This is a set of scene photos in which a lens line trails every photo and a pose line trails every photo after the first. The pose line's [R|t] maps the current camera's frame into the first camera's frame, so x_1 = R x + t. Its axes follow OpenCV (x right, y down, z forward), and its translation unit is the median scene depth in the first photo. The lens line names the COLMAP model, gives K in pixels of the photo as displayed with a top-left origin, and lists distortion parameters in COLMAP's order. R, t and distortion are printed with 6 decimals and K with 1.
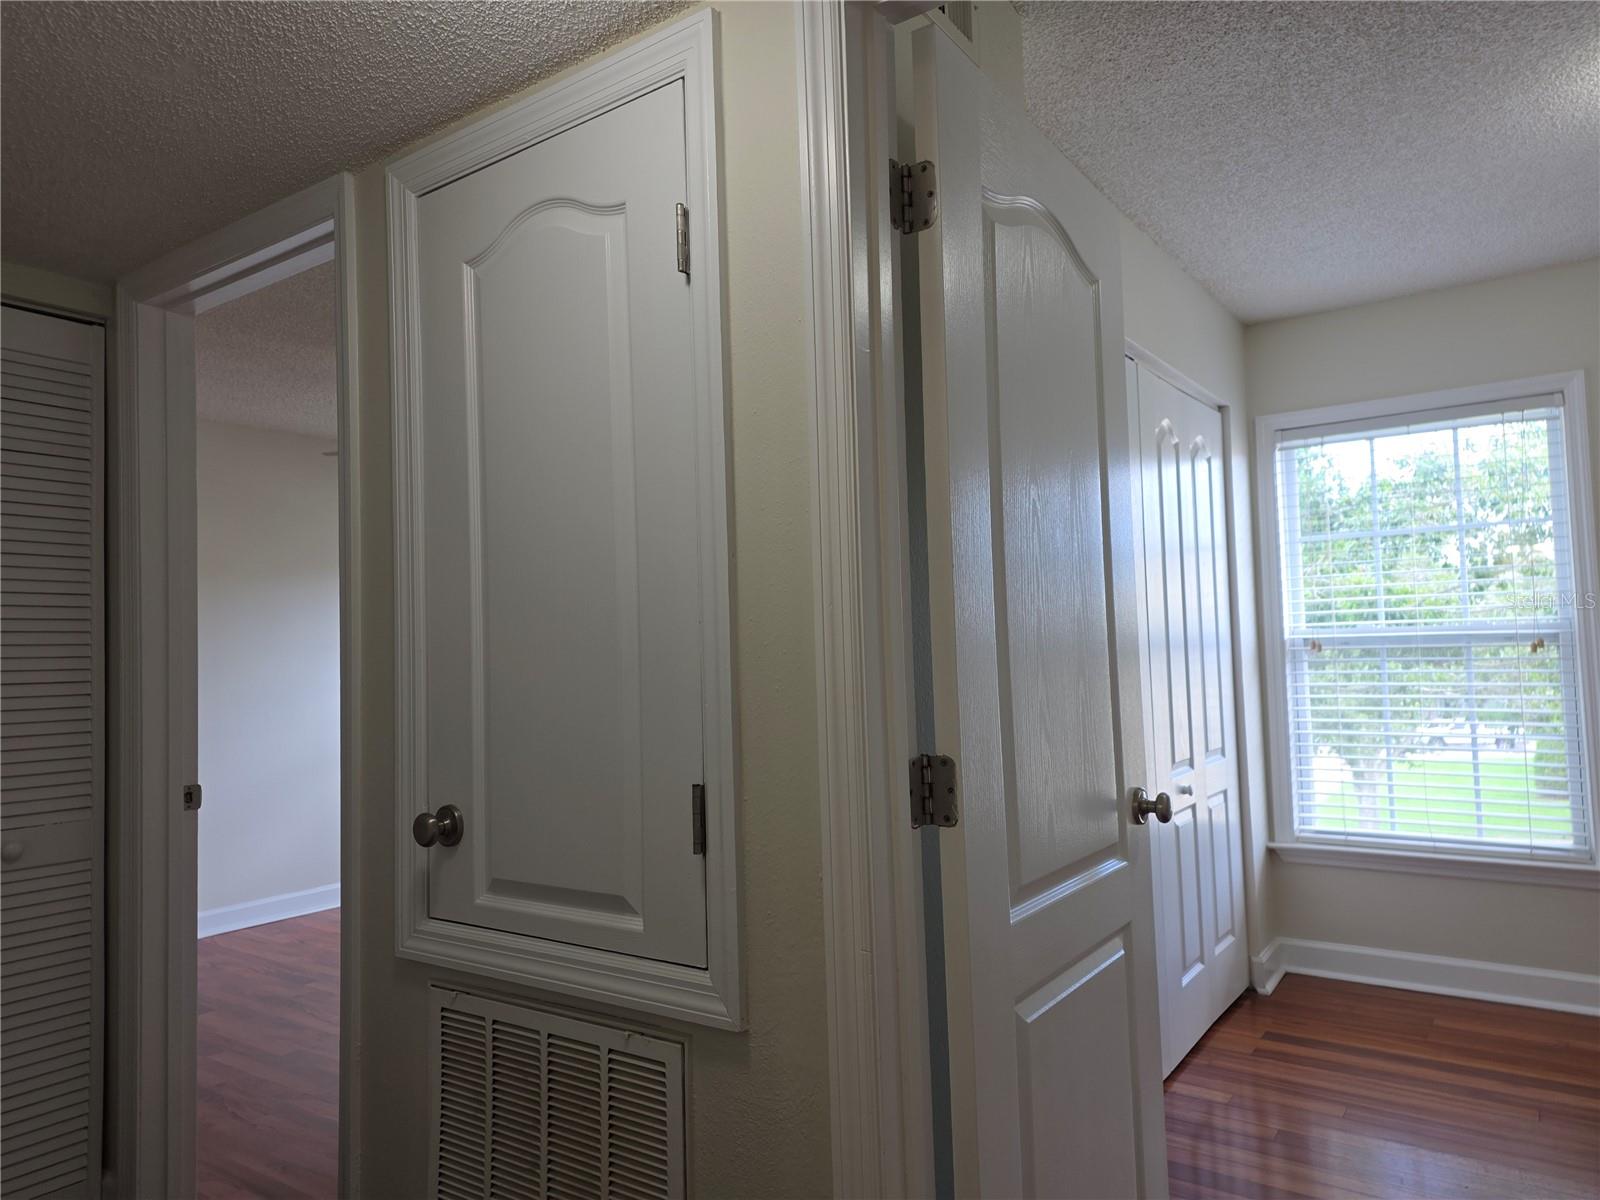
lens RADIAL K [[1072.3, 0, 800.0], [0, 1072.3, 600.0], [0, 0, 1]] dist [0.023131, -0.002696]
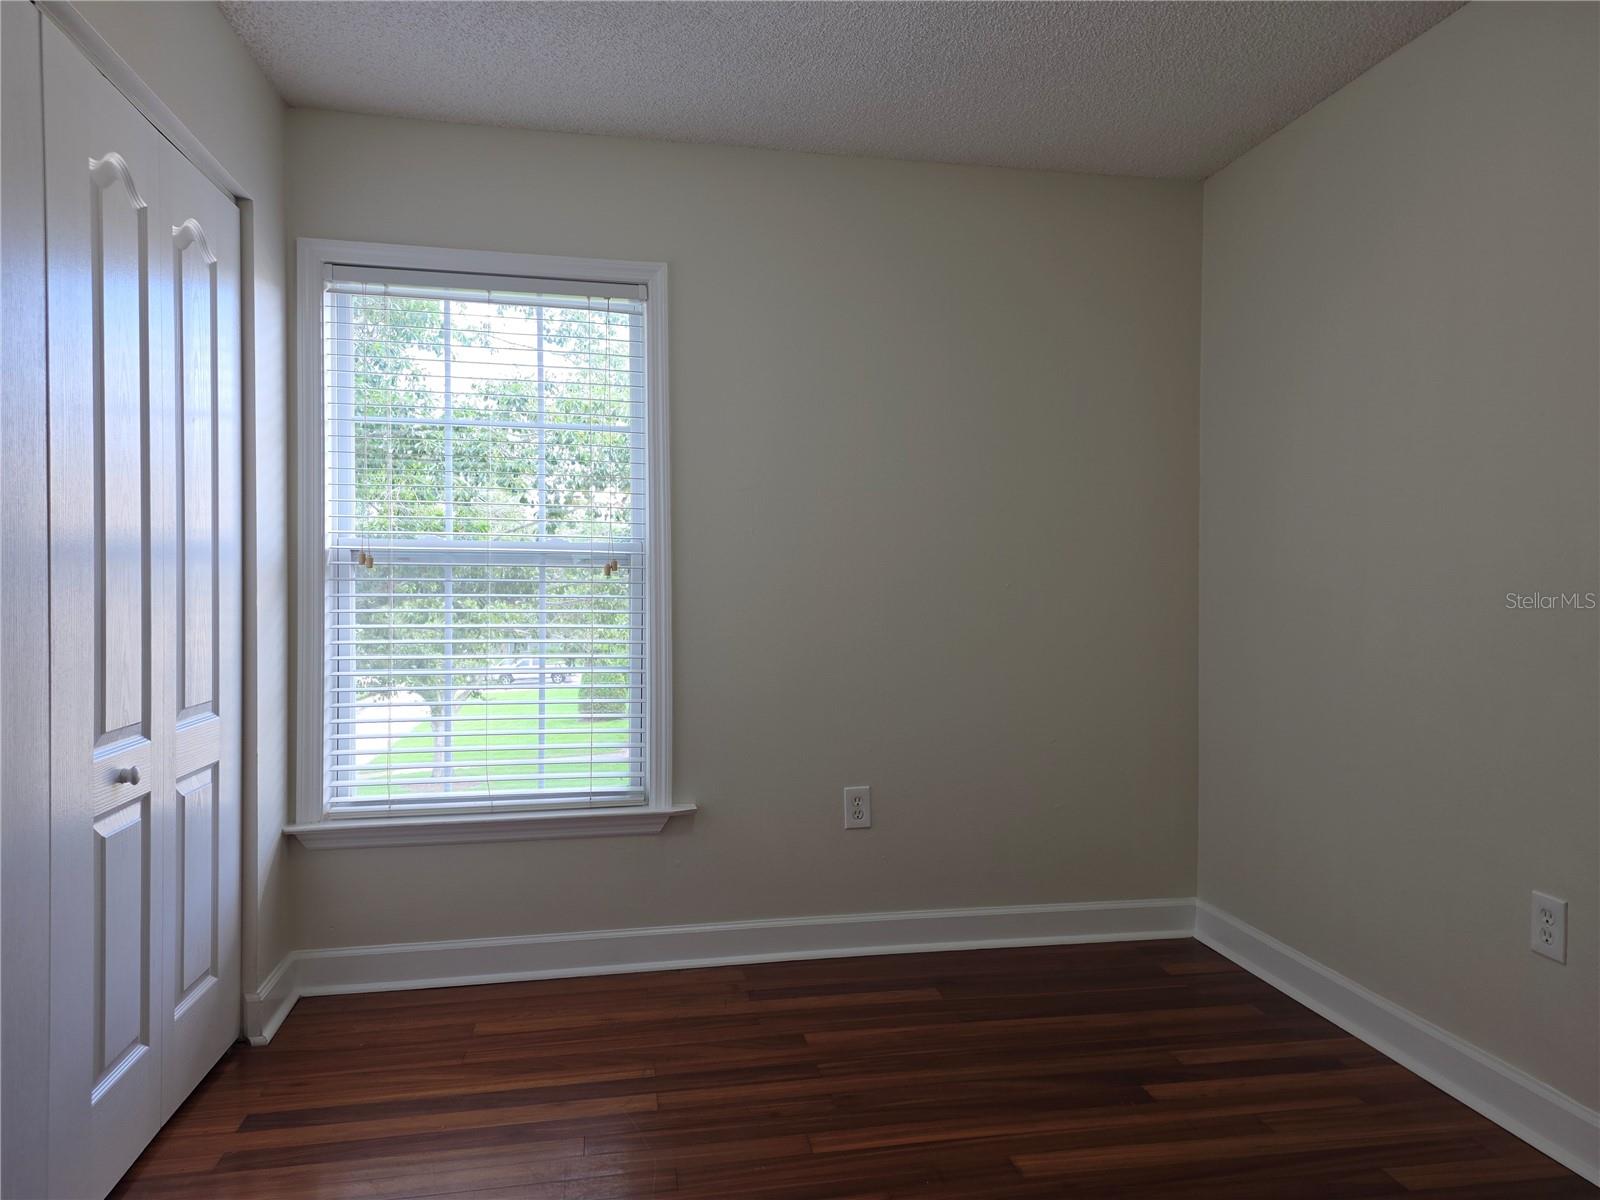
lens RADIAL K [[1079.7, 0, 809.5], [0, 1079.7, 594.9], [0, 0, 1]] dist [0.128425, -0.130978]
pose [[0.696723, 0.024356, 0.716927, 0.143560], [-0.059781, 0.997918, 0.024194, 0.030025], [-0.714845, -0.059715, 0.696728, 0.239401]]
